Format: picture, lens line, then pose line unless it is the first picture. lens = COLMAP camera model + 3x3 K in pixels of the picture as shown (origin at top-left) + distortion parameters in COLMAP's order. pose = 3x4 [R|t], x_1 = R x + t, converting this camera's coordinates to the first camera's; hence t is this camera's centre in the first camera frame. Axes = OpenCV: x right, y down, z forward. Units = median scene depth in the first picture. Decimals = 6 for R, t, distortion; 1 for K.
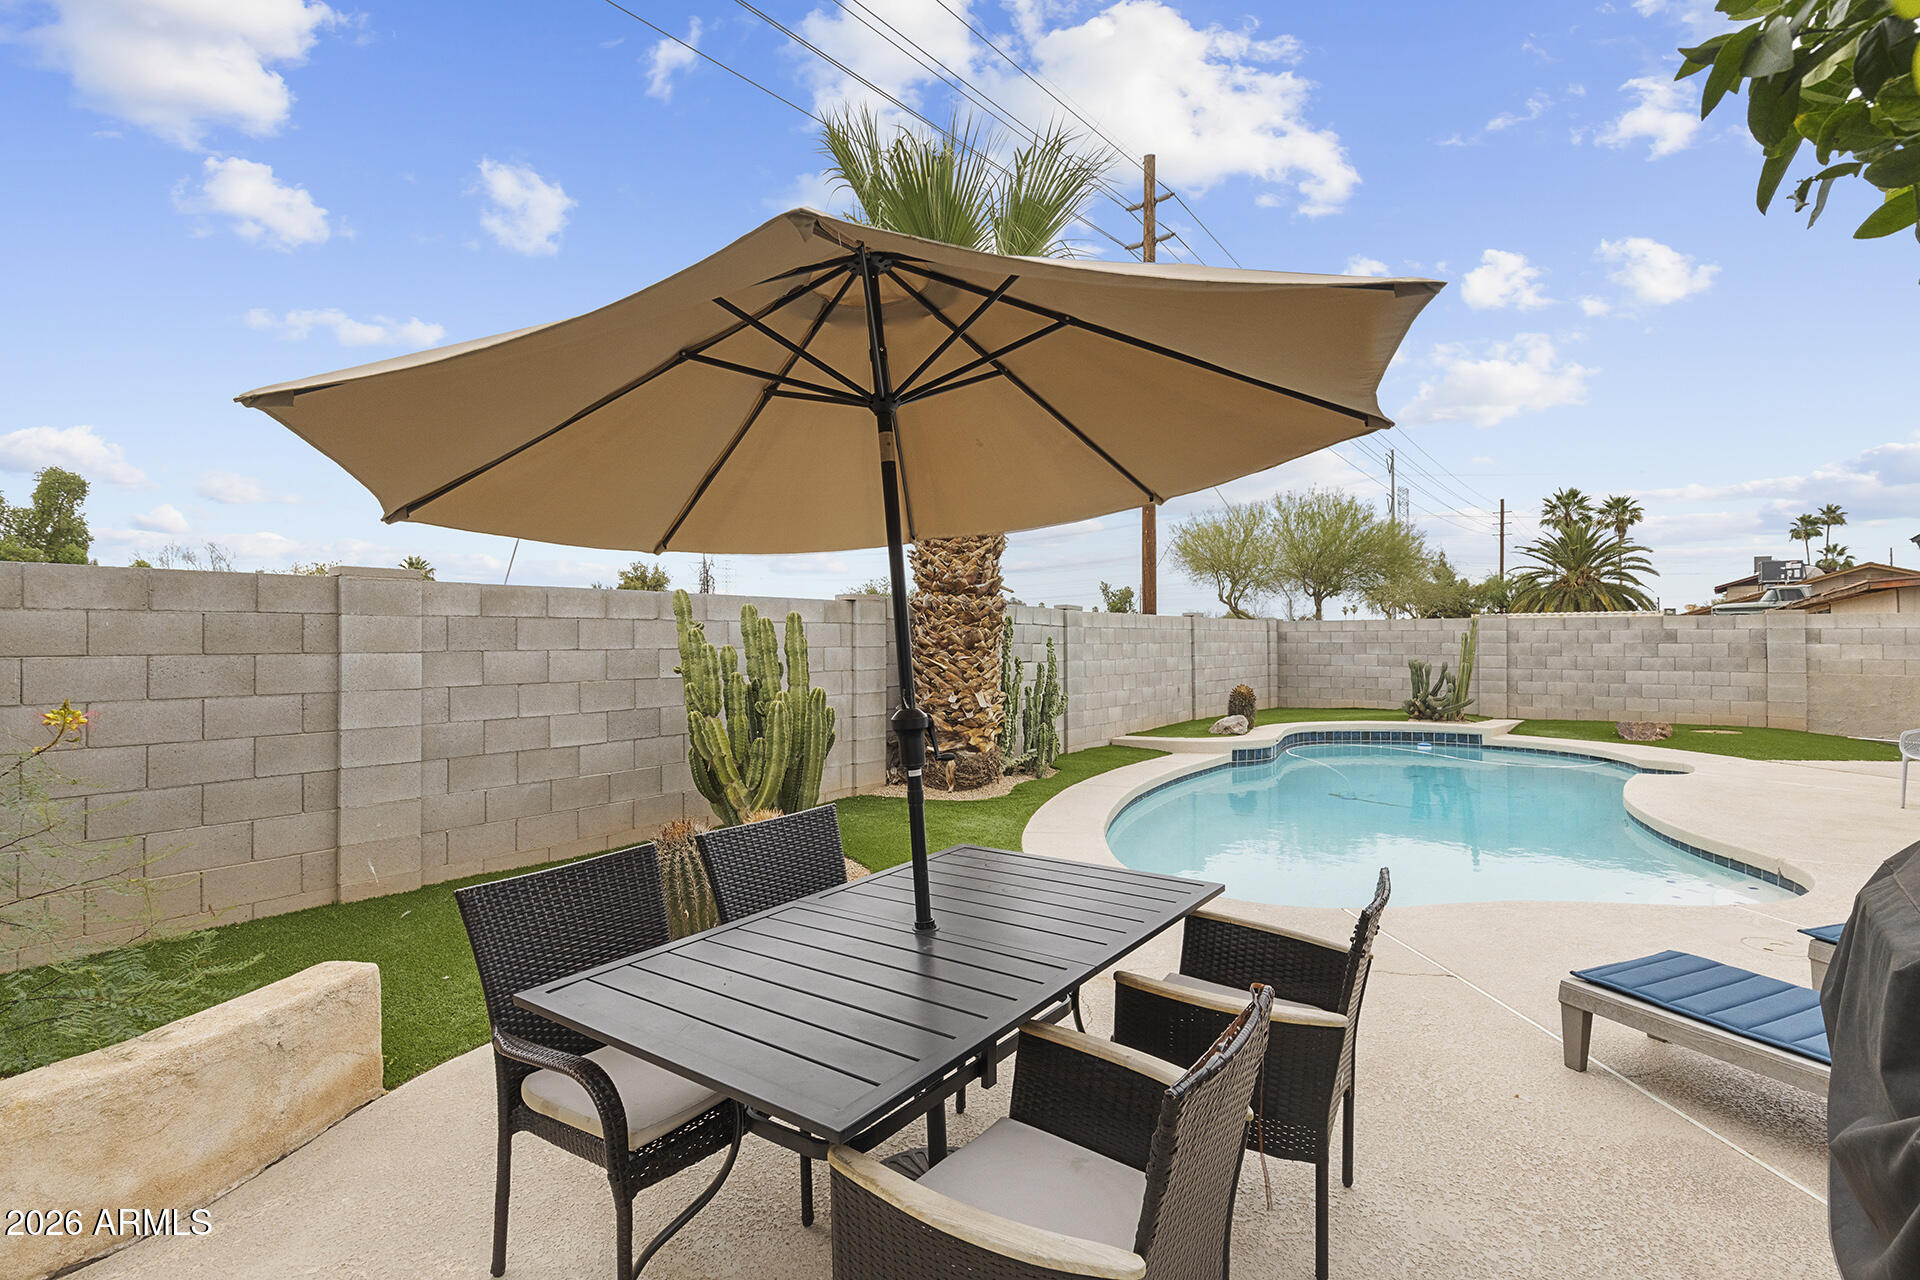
lens RADIAL K [[880.4, 0, 960.1], [0, 880.4, 636.0], [0, 0, 1]] dist [0.004639, 0.000375]
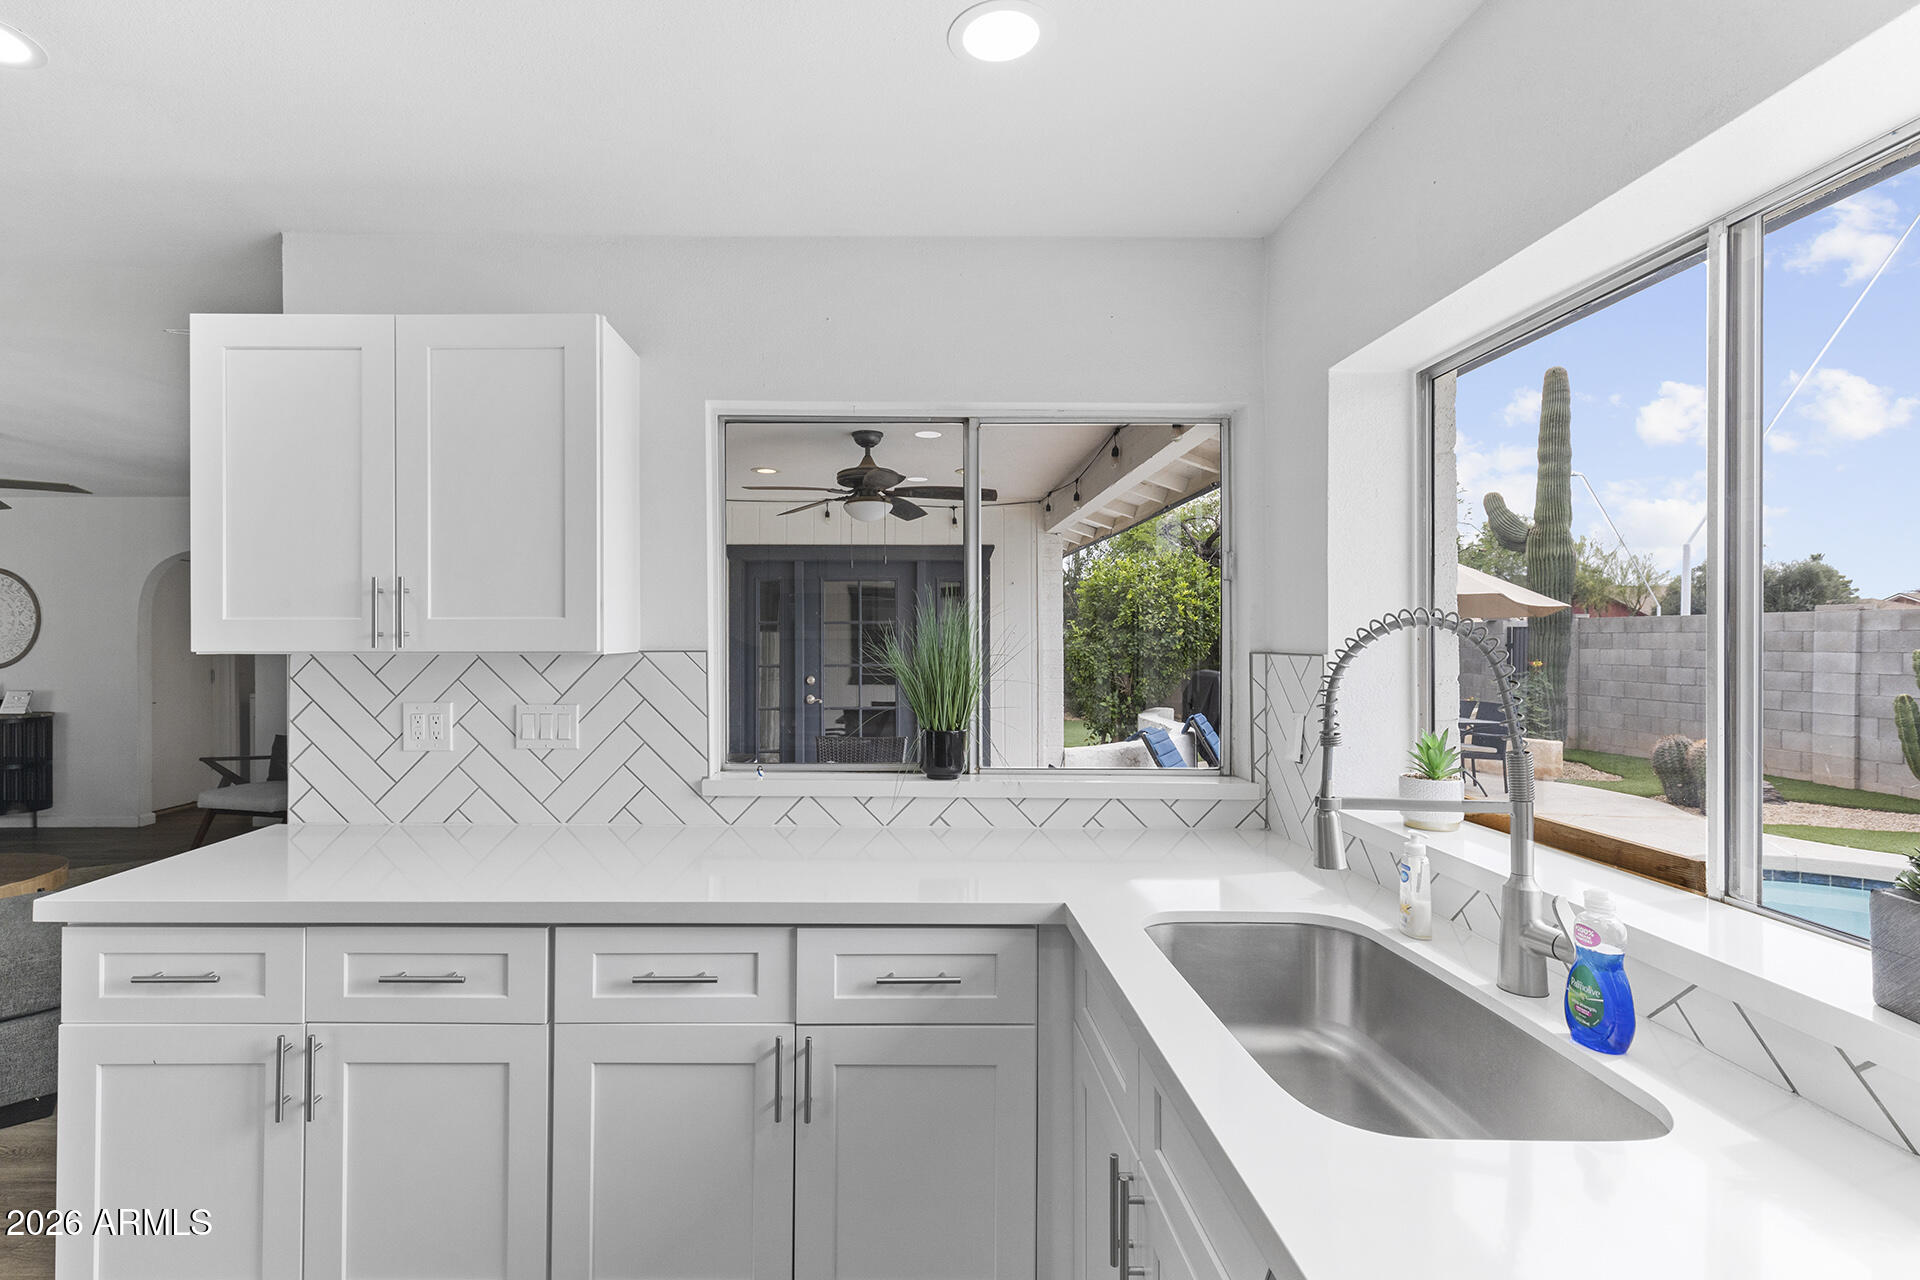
lens RADIAL K [[900.2, 0, 893.9], [0, 900.2, 637.4], [0, 0, 1]] dist [0.004233, 0.000199]
pose [[-0.784041, 0.000847, -0.620708, 0.719753], [0.003378, 0.999990, -0.002903, -0.004222], [0.620700, -0.004372, -0.784036, 0.450833]]
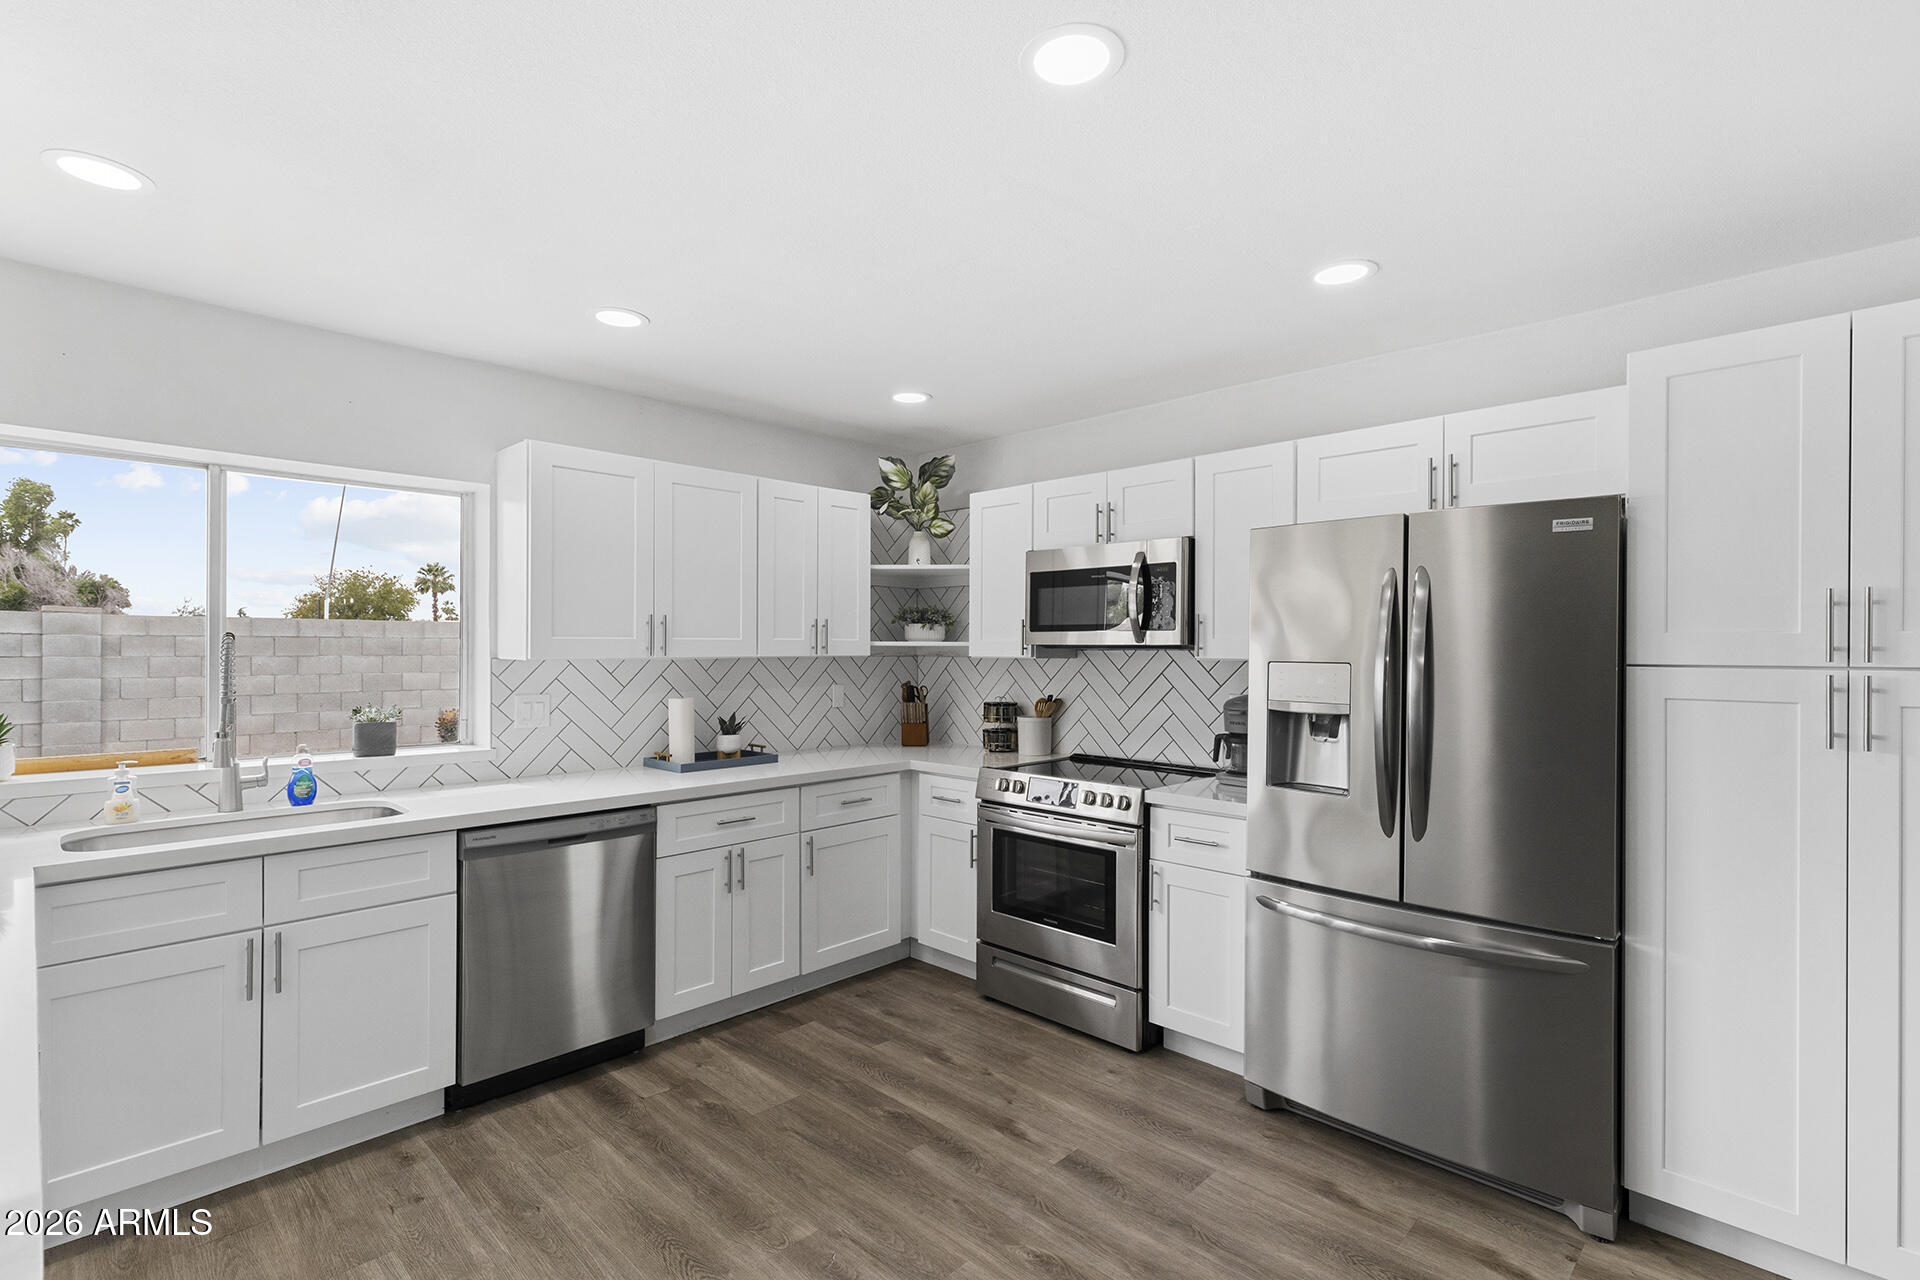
lens RADIAL K [[892.4, 0, 957.1], [0, 892.4, 649.1], [0, 0, 1]] dist [0.005019, 0.000007]
pose [[0.994294, 0.006186, -0.106497, 0.789044], [-0.005463, 0.999960, 0.007073, -0.005953], [0.106536, -0.006451, 0.994288, 0.241145]]
